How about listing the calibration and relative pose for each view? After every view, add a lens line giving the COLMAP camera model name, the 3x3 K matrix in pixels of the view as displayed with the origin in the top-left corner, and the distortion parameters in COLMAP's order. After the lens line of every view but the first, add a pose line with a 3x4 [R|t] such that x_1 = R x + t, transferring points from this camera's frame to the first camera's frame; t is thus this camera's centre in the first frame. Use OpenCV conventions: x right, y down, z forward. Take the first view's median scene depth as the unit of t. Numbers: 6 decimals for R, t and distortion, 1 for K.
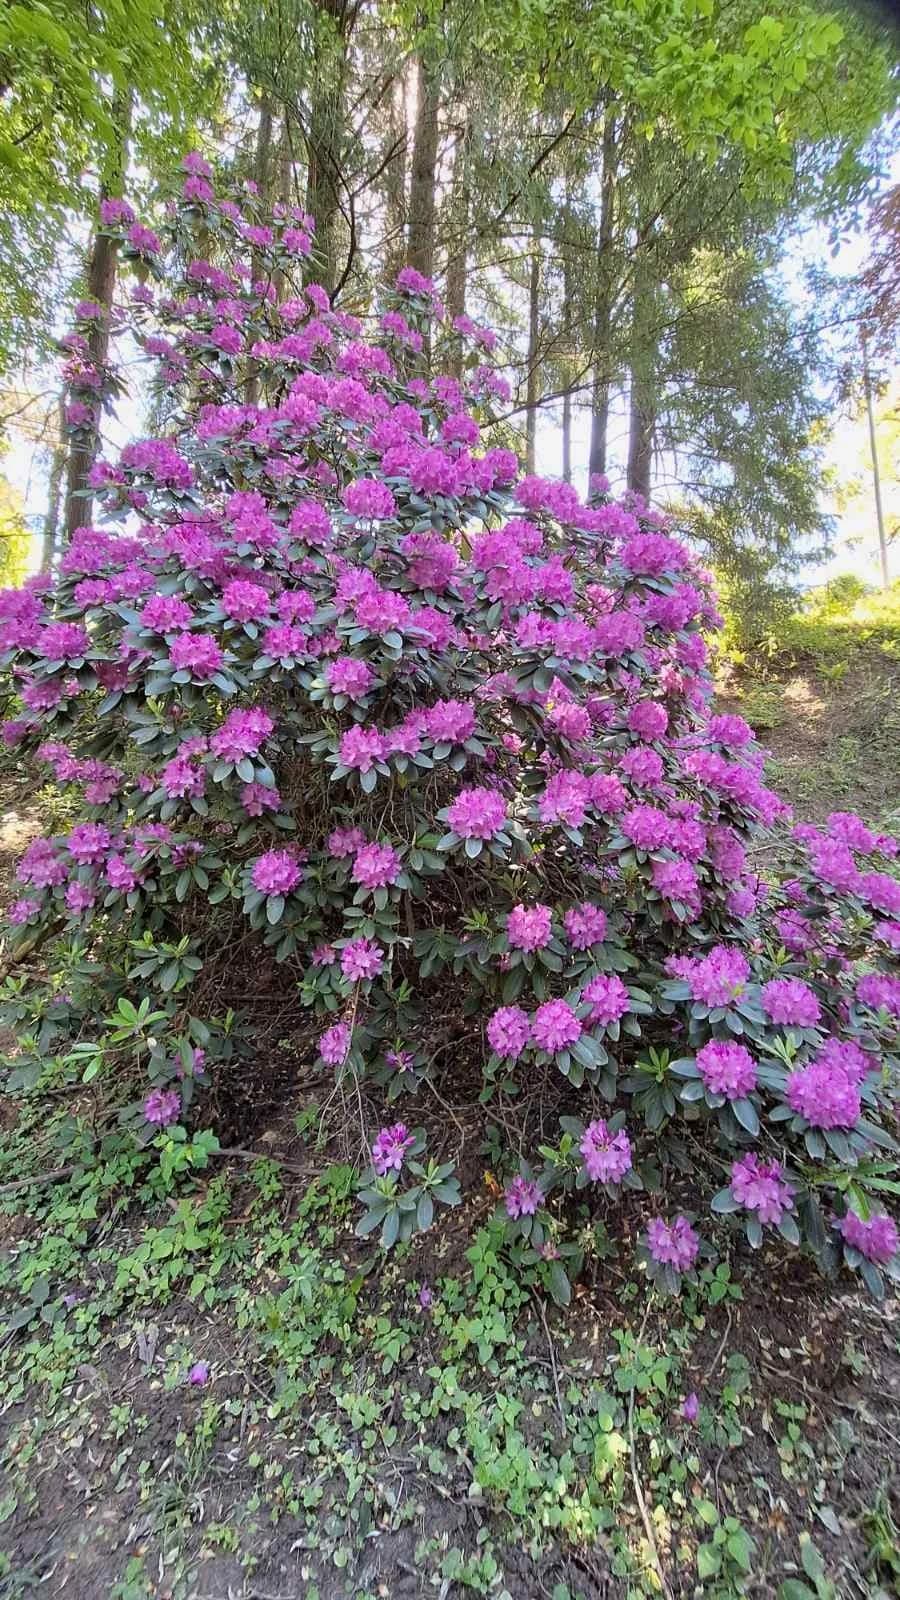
lens RADIAL K [[740.3, 0, 450.0], [0, 740.3, 800.0], [0, 0, 1]] dist [-0.001142, -0.000177]
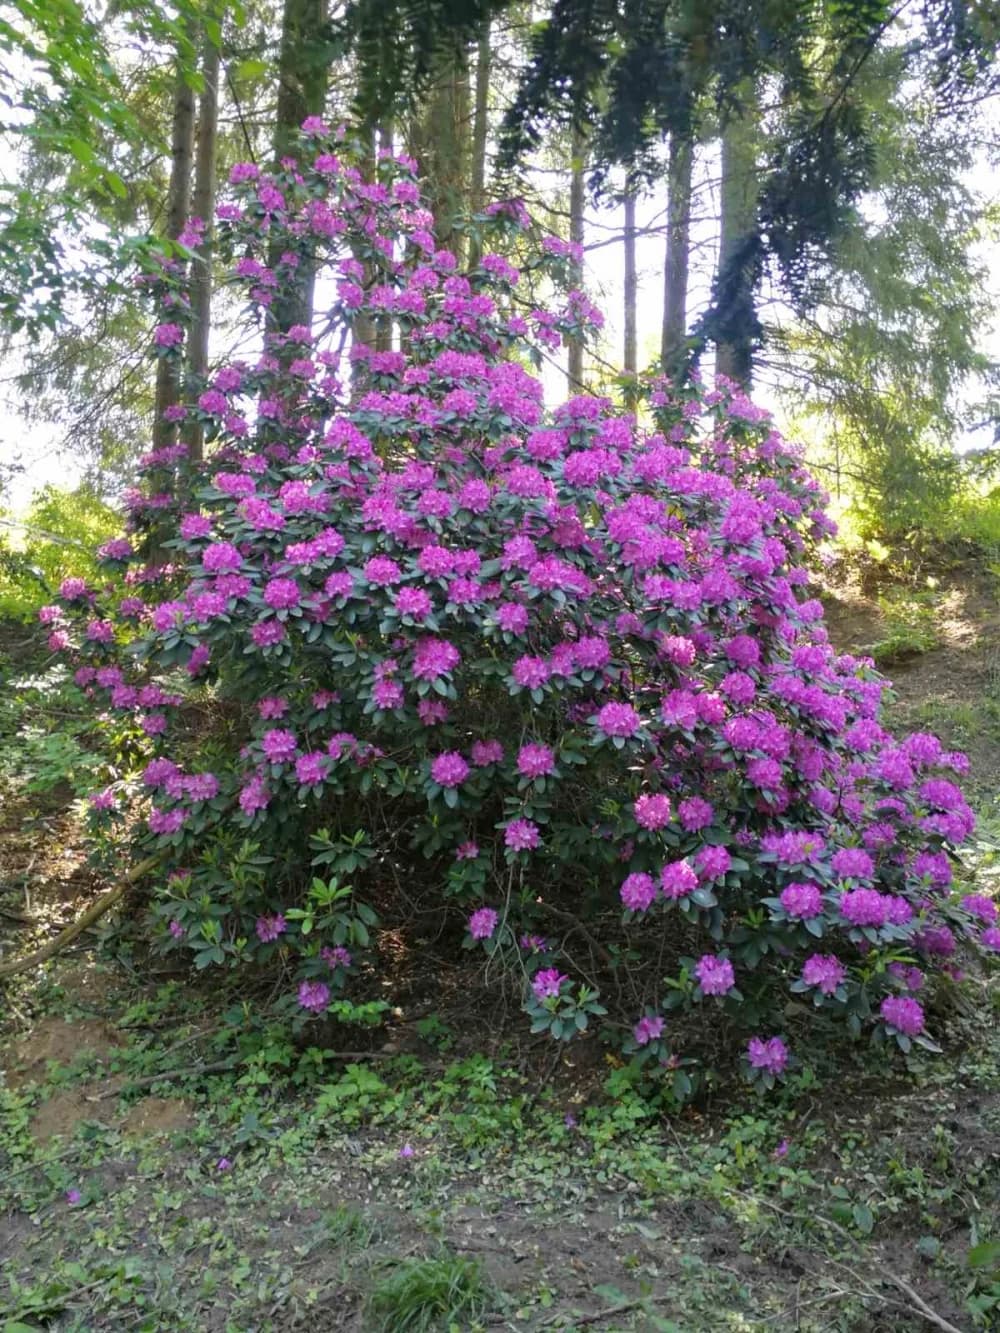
lens RADIAL K [[1027.0, 0, 500.0], [0, 1027.0, 666.5], [0, 0, 1]] dist [0.172100, -0.283136]
pose [[0.999760, 0.006108, 0.021038, -0.205660], [-0.004482, 0.997058, -0.076522, 0.061760], [-0.021444, 0.076410, 0.996846, -0.842977]]
